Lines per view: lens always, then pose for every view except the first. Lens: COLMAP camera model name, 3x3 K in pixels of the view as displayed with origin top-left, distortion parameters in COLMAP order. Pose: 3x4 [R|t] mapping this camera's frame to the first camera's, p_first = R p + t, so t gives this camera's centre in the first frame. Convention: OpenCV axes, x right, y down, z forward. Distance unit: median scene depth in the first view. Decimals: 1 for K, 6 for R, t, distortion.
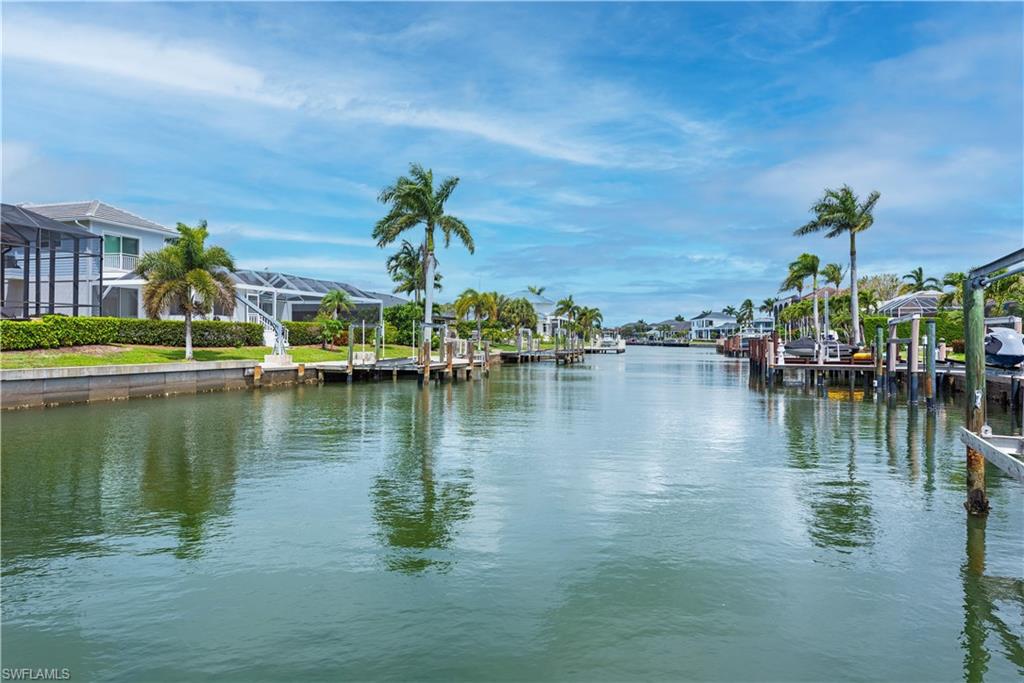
lens RADIAL K [[681.9, 0, 519.5], [0, 681.9, 343.3], [0, 0, 1]] dist [0.027751, 0.000393]
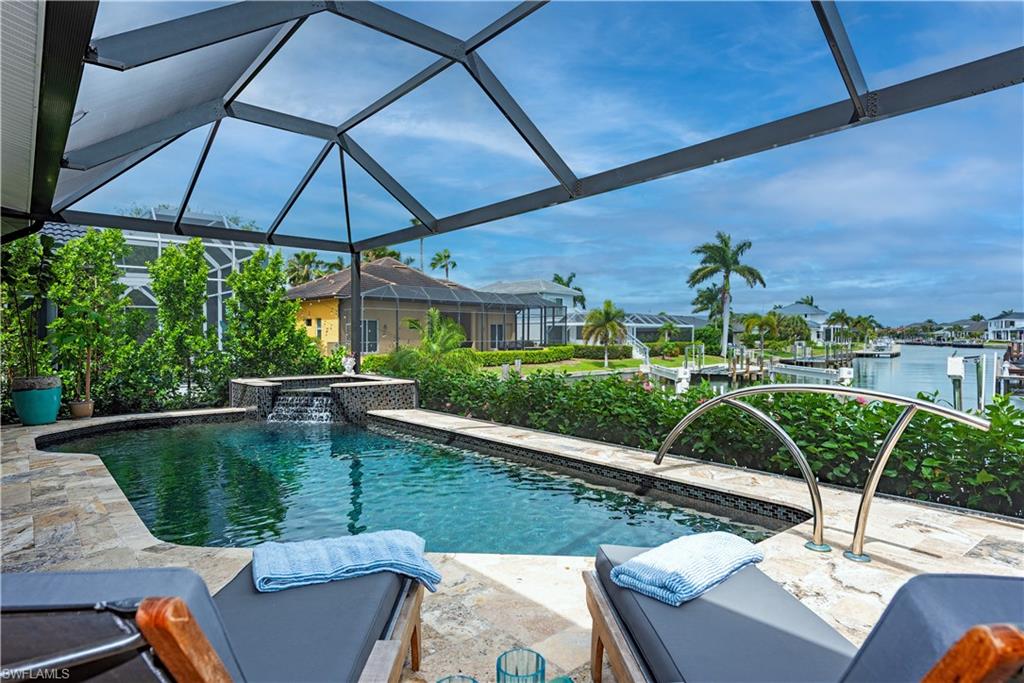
lens RADIAL K [[578.6, 0, 502.8], [0, 578.6, 347.0], [0, 0, 1]] dist [-0.002640, -0.000183]
pose [[0.893153, -0.000443, -0.449753, -0.002551], [0.004486, 0.999959, 0.007923, -0.023439], [0.449731, -0.009094, 0.893118, -0.290458]]
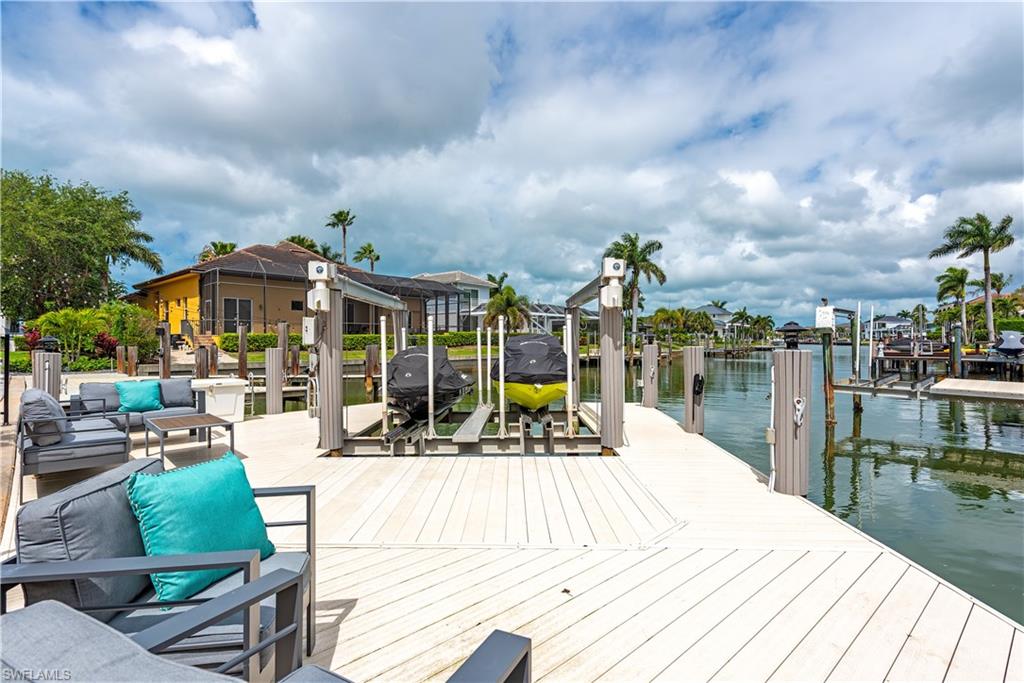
lens RADIAL K [[497.6, 0, 510.6], [0, 497.6, 344.4], [0, 0, 1]] dist [0.005996, 0.000068]
pose [[0.926835, -0.005904, -0.375423, 0.029572], [0.006063, 0.999981, -0.000757, 0.000651], [0.375420, -0.001574, 0.926853, -0.156684]]
